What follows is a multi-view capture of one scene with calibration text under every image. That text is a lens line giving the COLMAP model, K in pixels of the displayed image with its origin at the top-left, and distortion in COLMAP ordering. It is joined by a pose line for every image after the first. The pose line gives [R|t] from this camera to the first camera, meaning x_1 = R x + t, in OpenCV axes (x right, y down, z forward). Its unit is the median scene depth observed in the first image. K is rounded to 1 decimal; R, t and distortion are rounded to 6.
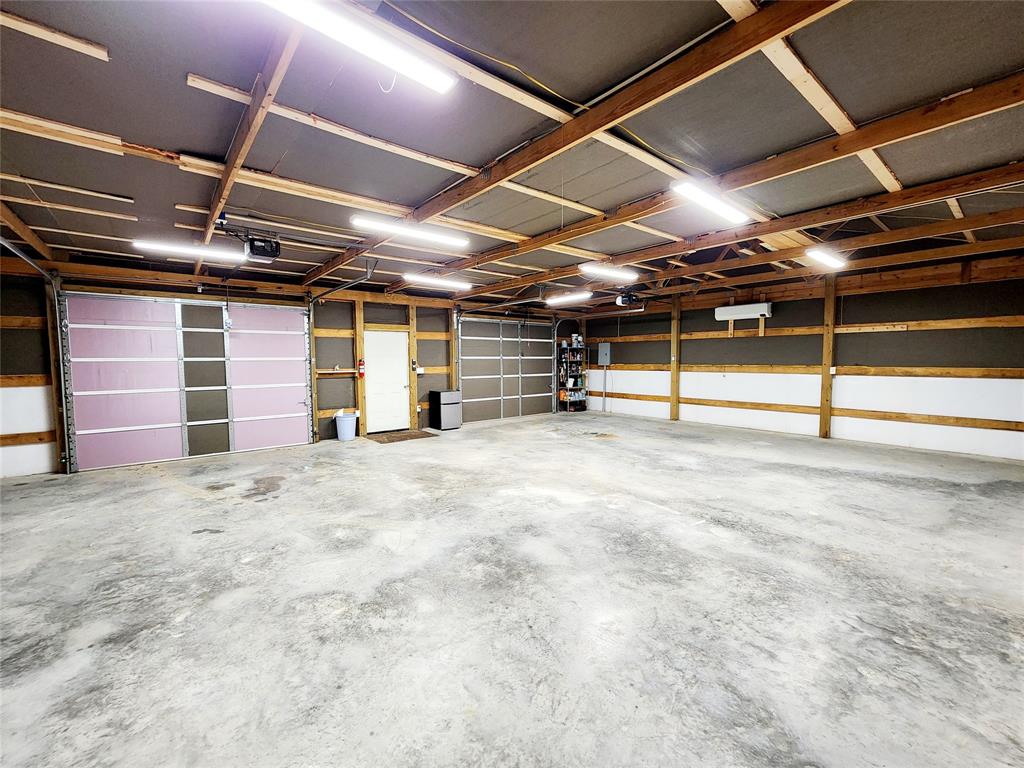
lens RADIAL K [[423.7, 0, 506.4], [0, 423.7, 387.4], [0, 0, 1]] dist [0.000067, 0.000559]
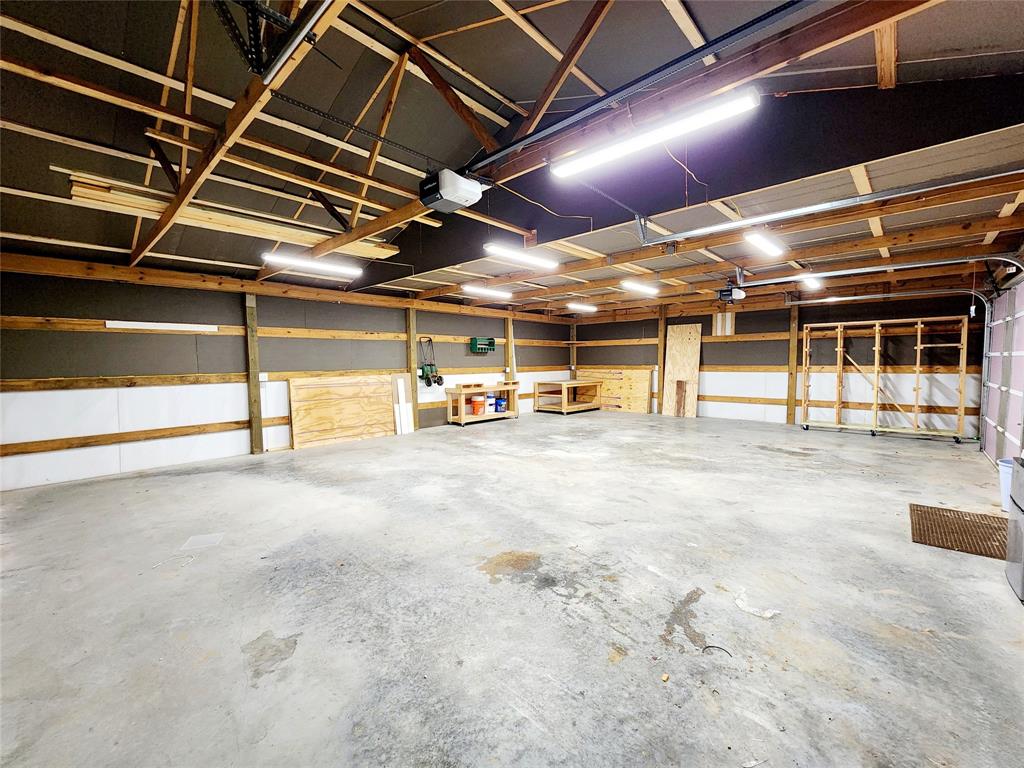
lens RADIAL K [[423.7, 0, 511.4], [0, 423.7, 377.0], [0, 0, 1]] dist [0.000067, 0.000559]
pose [[-0.989550, 0.021730, -0.142542, 0.412171], [0.006739, 0.994468, 0.104822, -0.129511], [0.144031, 0.102766, -0.984223, 1.935867]]
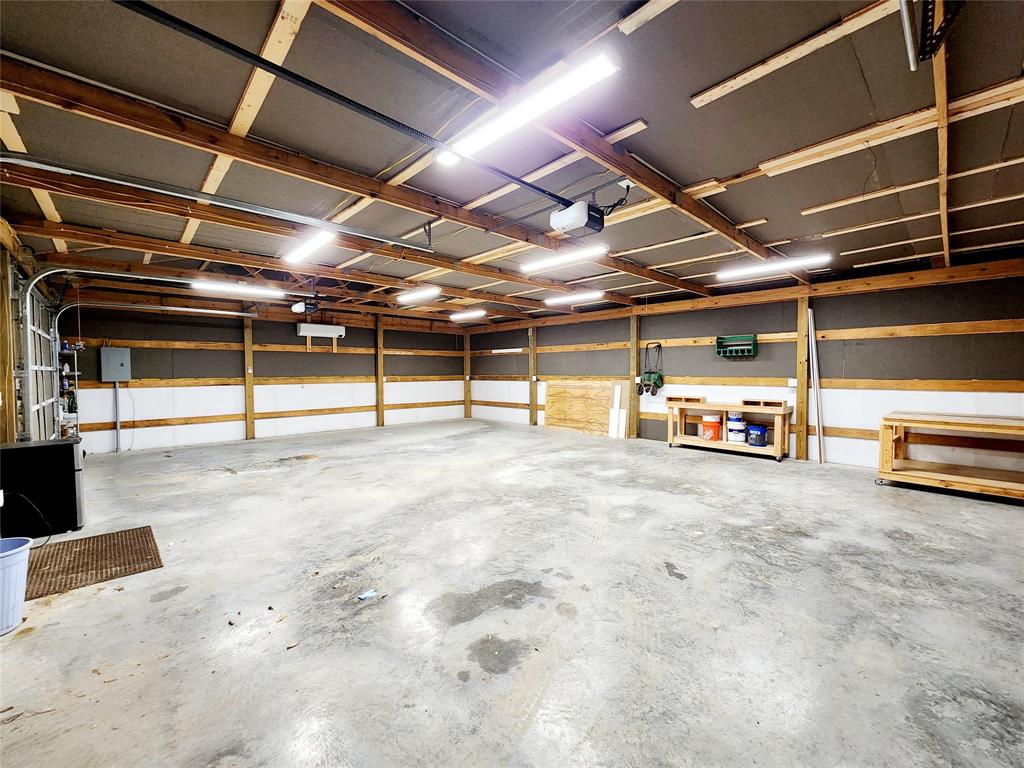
lens RADIAL K [[423.7, 0, 521.3], [0, 423.7, 386.1], [0, 0, 1]] dist [0.000067, 0.000559]
pose [[-0.091803, -0.030247, 0.995318, -0.981267], [0.072129, 0.996711, 0.036942, -0.048459], [-0.993161, 0.075183, -0.089319, 0.883489]]
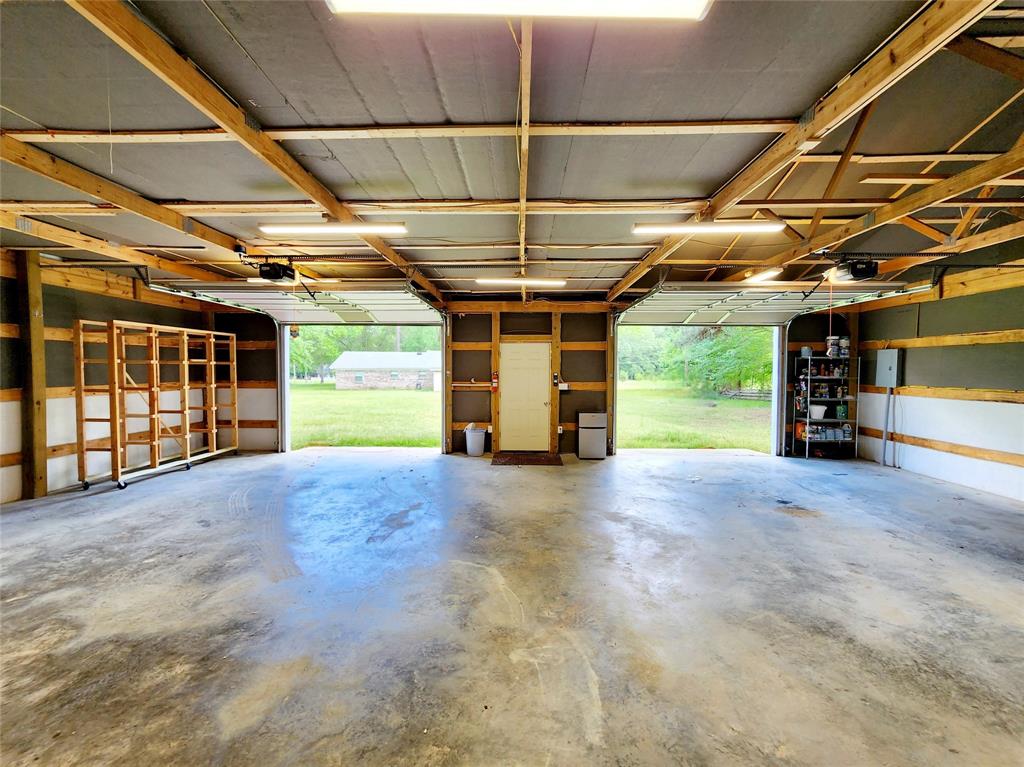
lens RADIAL K [[423.7, 0, 512.1], [0, 423.7, 386.7], [0, 0, 1]] dist [0.000067, 0.000559]
pose [[0.759908, 0.036732, -0.648992, 0.441712], [-0.052249, 0.998623, -0.004658, -0.046617], [0.647928, 0.037449, 0.760781, 0.426194]]
